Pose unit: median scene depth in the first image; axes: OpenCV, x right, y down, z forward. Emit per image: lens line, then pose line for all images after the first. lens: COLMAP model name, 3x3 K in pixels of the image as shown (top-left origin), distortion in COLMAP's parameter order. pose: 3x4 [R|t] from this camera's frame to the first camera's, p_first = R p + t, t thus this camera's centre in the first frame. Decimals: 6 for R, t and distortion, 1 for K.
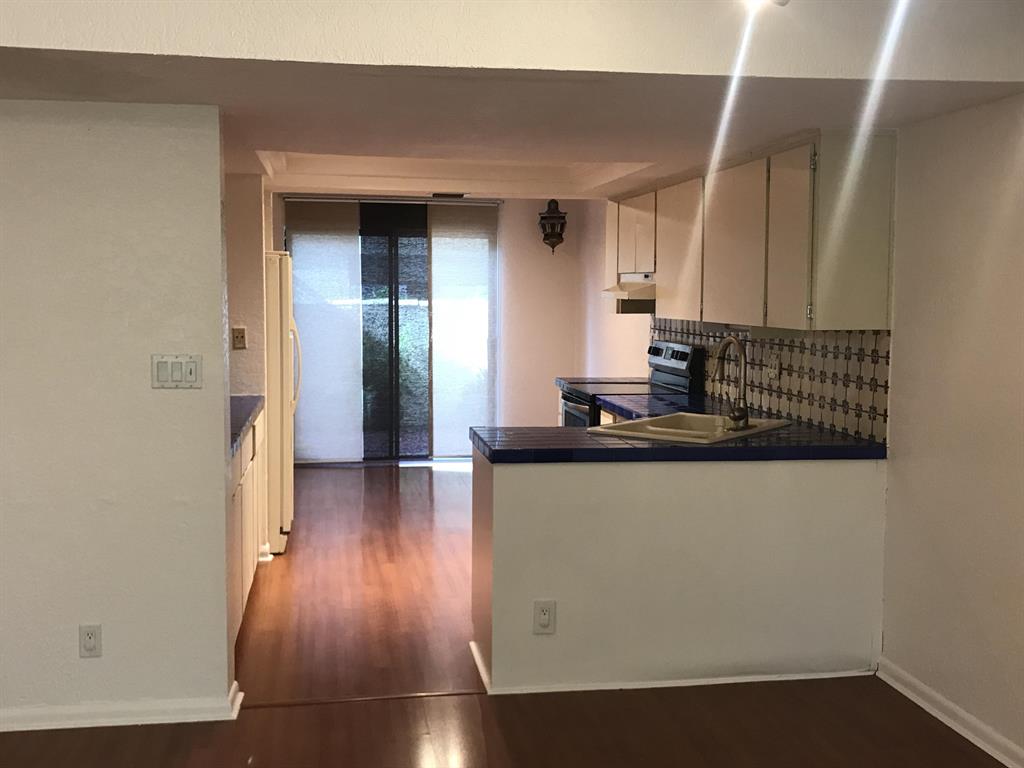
lens RADIAL K [[1079.8, 0, 513.3], [0, 1079.8, 379.0], [0, 0, 1]] dist [0.026180, 0.000000]
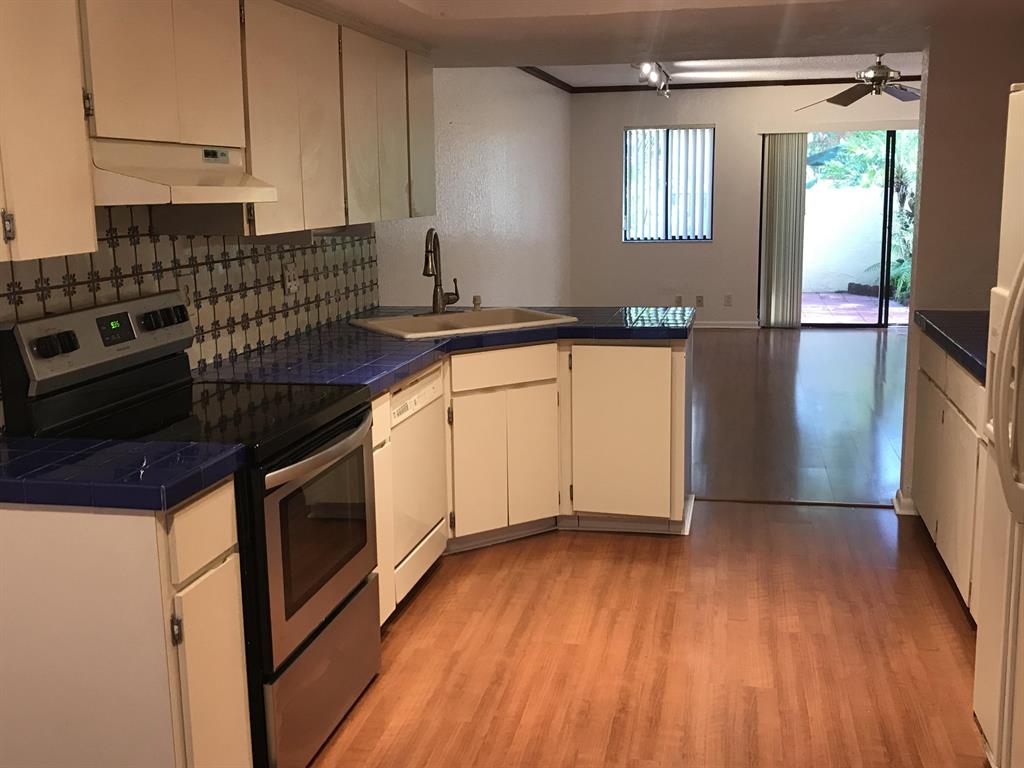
lens RADIAL K [[1079.8, 0, 513.6], [0, 1079.8, 383.8], [0, 0, 1]] dist [0.026180, 0.000000]
pose [[-0.929749, -0.073108, 0.360864, -0.127200], [0.026426, 0.964312, 0.263447, -0.087227], [-0.367245, 0.254476, -0.894636, 1.018024]]
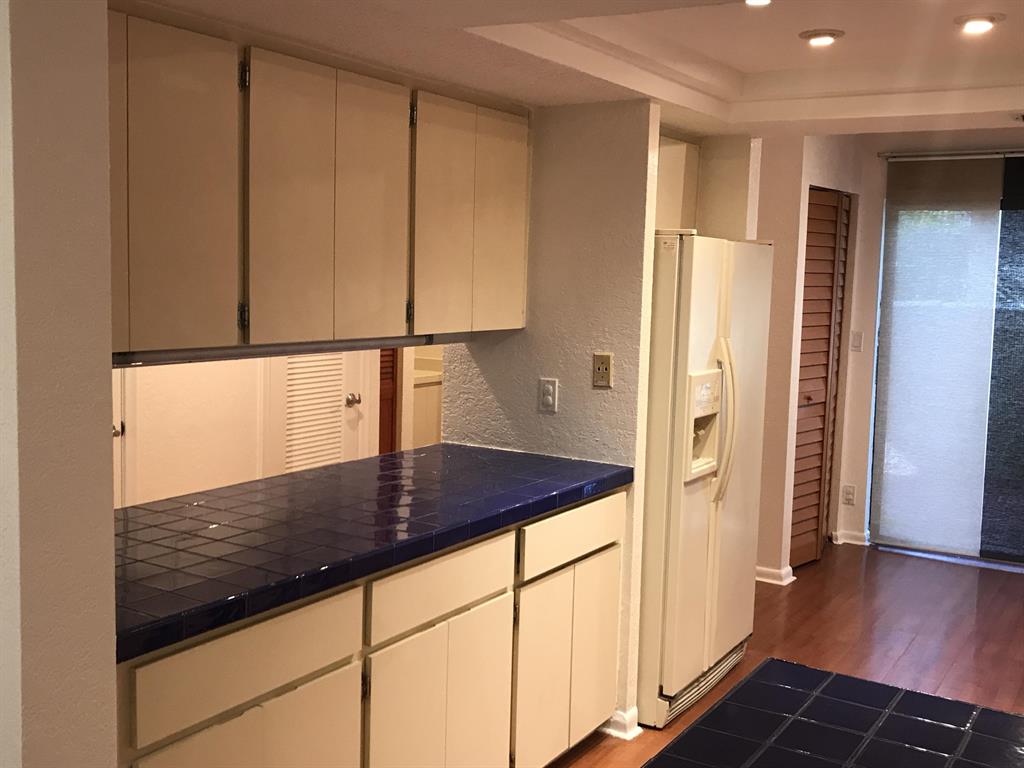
lens RADIAL K [[1079.8, 0, 536.8], [0, 1079.8, 364.9], [0, 0, 1]] dist [0.026180, 0.000000]
pose [[0.753522, 0.072882, -0.653371, 0.079346], [-0.075621, 0.996848, 0.023983, -0.035132], [0.653059, 0.031337, 0.756658, 0.336854]]
